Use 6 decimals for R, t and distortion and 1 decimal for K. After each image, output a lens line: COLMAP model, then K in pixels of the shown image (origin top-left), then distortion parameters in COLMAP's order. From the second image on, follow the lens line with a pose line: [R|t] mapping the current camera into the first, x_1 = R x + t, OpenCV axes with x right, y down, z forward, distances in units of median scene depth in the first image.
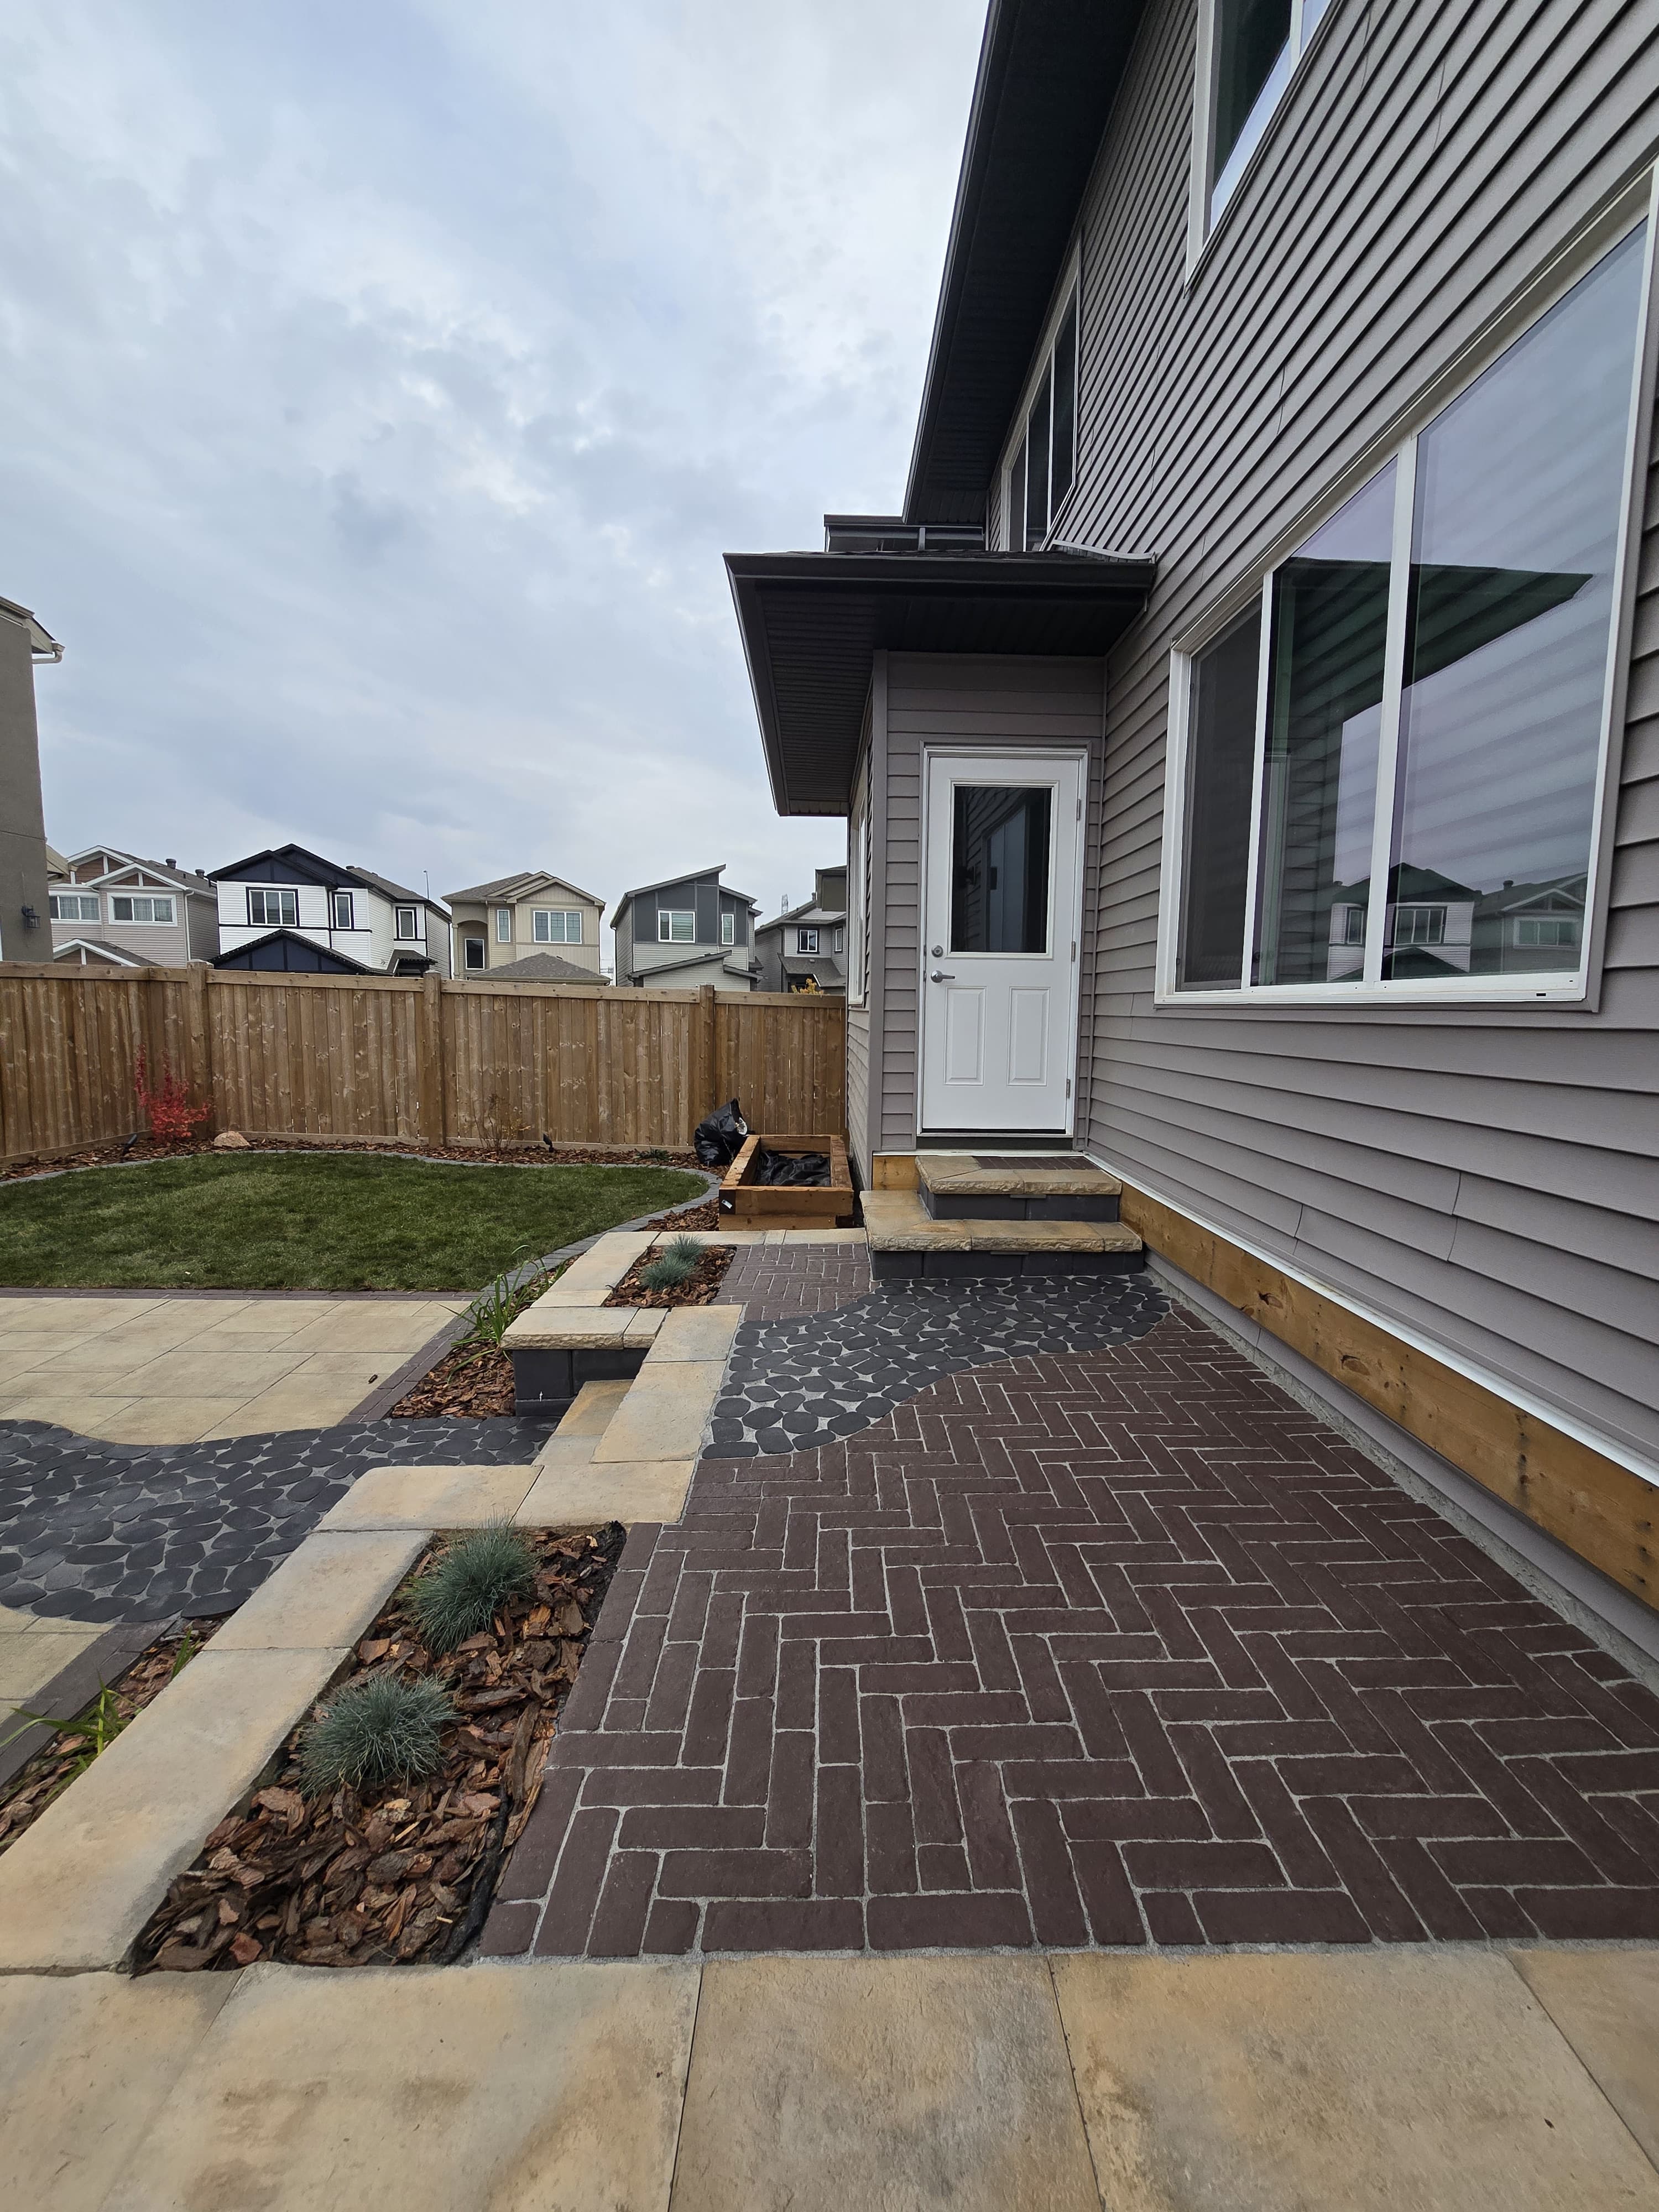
lens RADIAL K [[904.5, 0, 836.3], [0, 904.5, 1100.9], [0, 0, 1]] dist [0.001803, -0.000169]
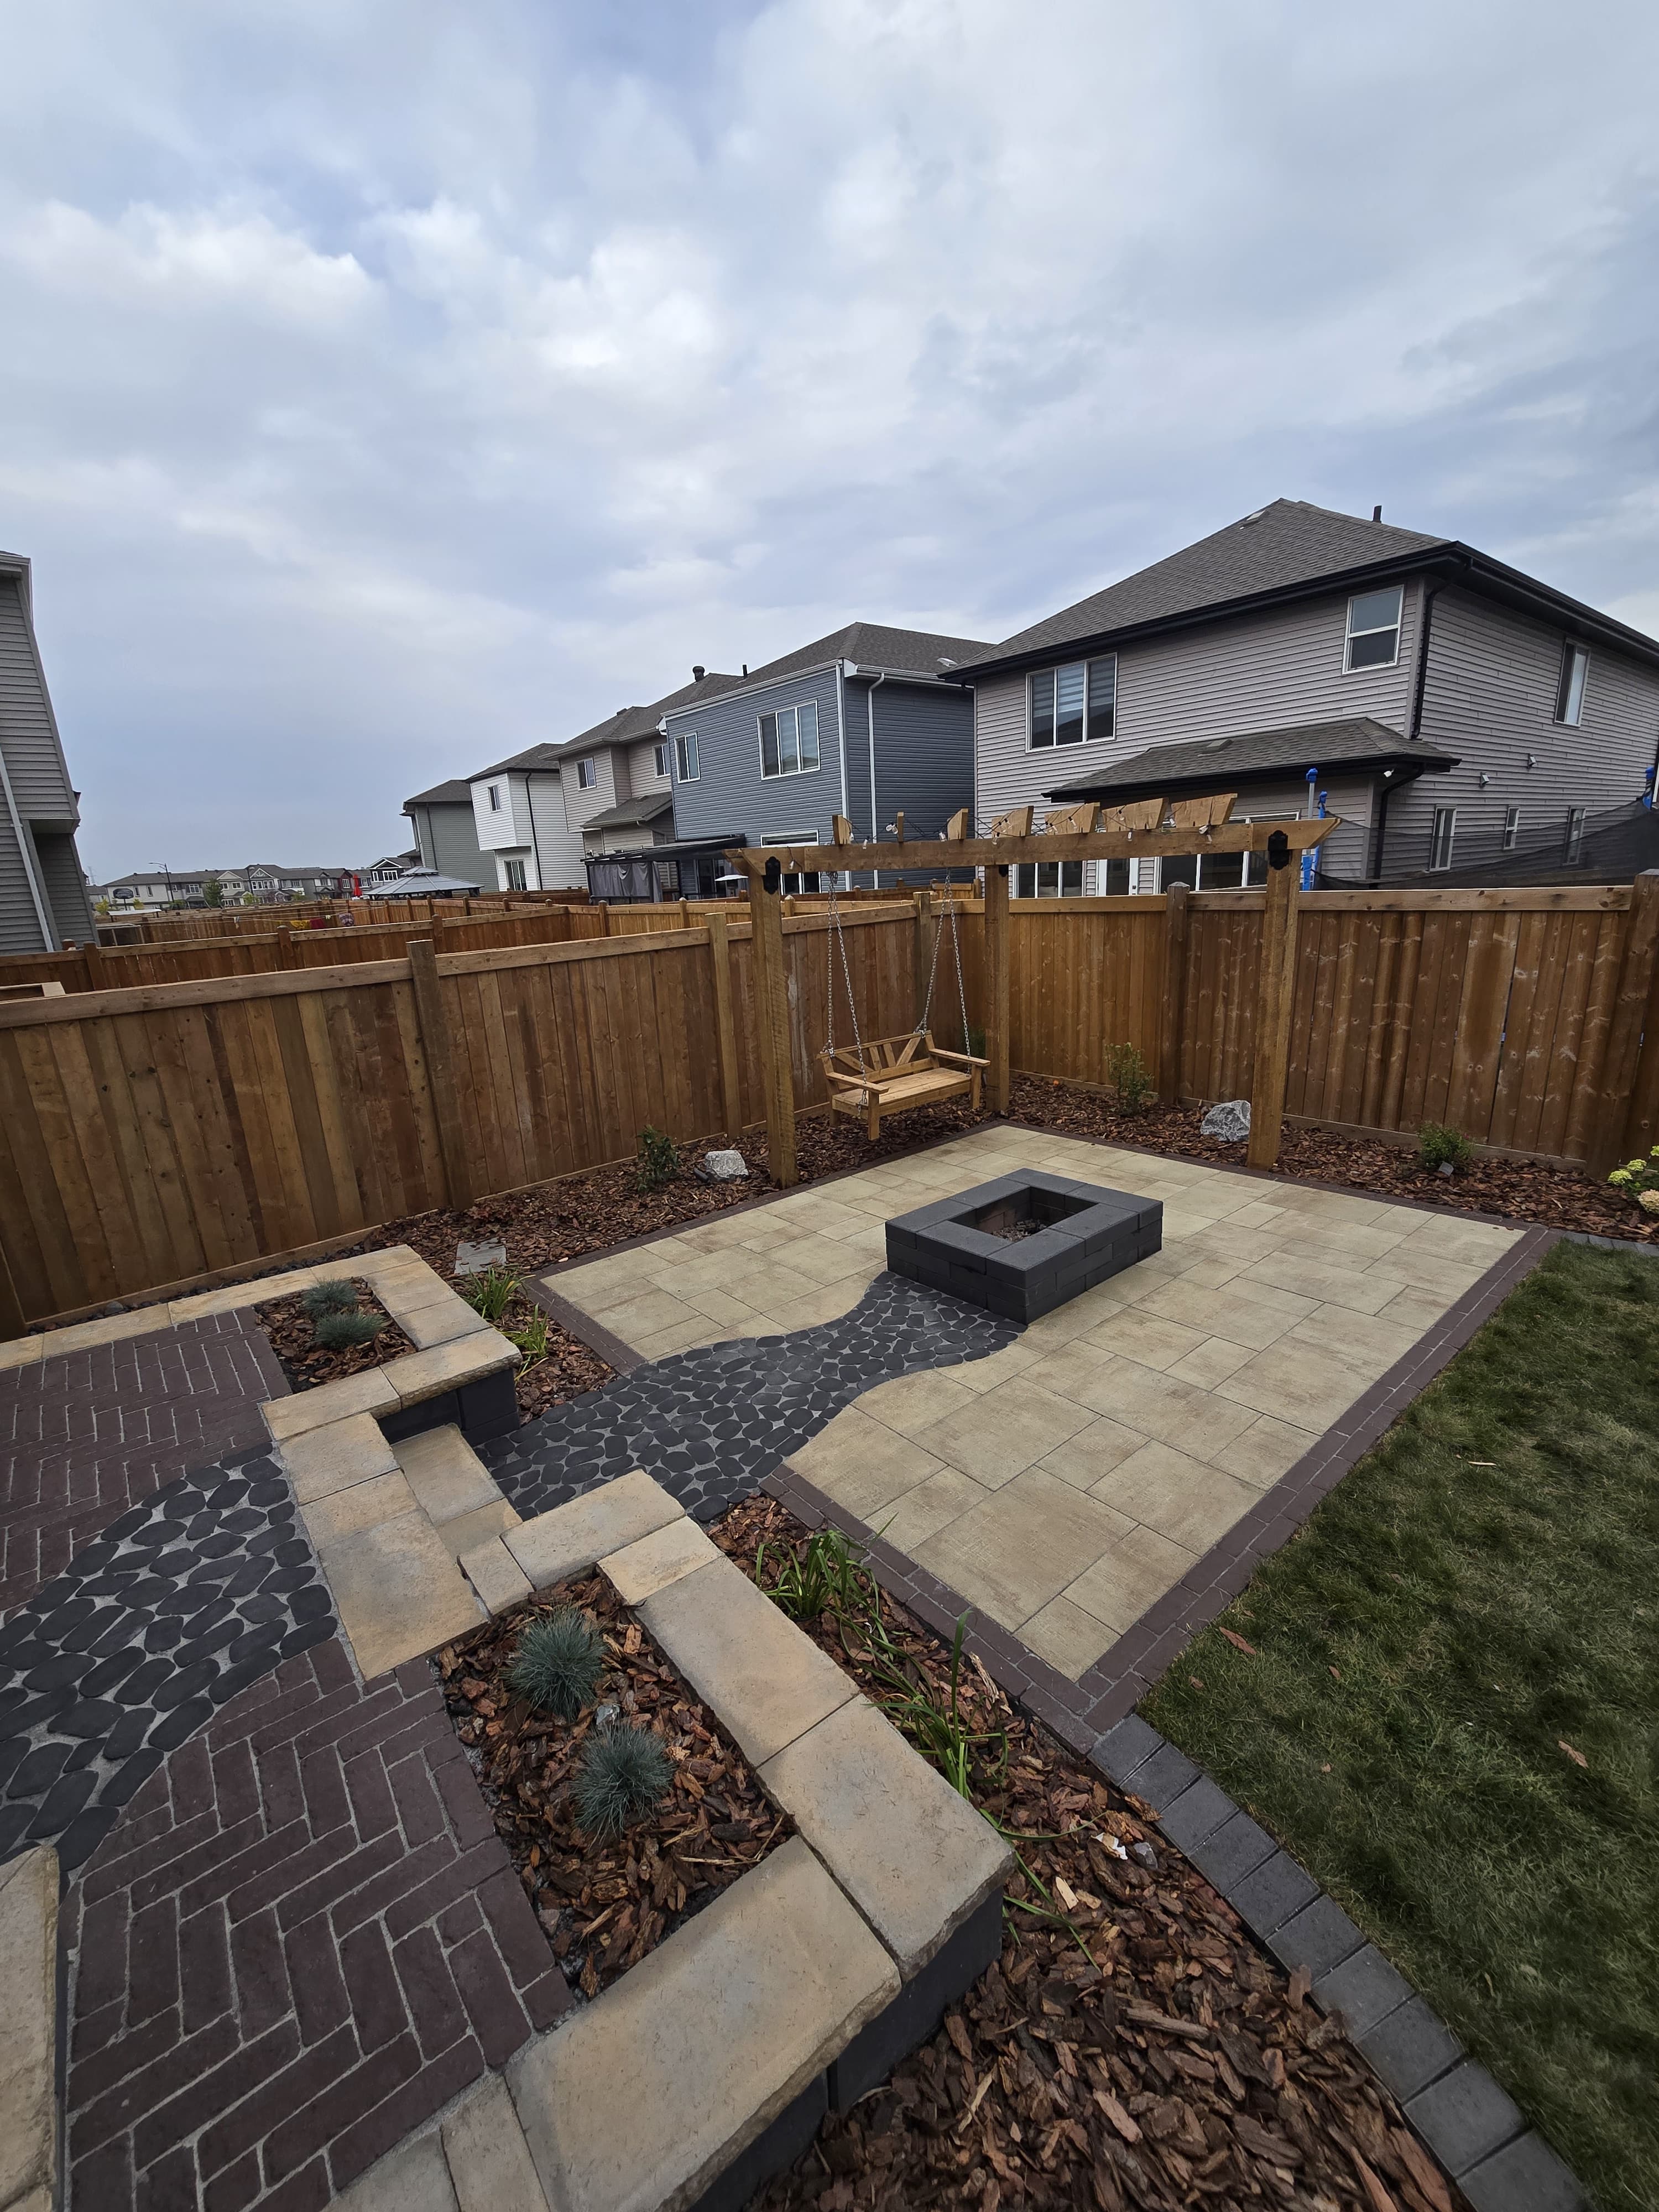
lens RADIAL K [[904.5, 0, 831.2], [0, 904.5, 1107.7], [0, 0, 1]] dist [0.001803, -0.000169]
pose [[-0.775944, 0.191169, -0.601137, -0.071531], [-0.025725, 0.942590, 0.332961, -0.410187], [0.630278, 0.273823, -0.726479, 1.917342]]
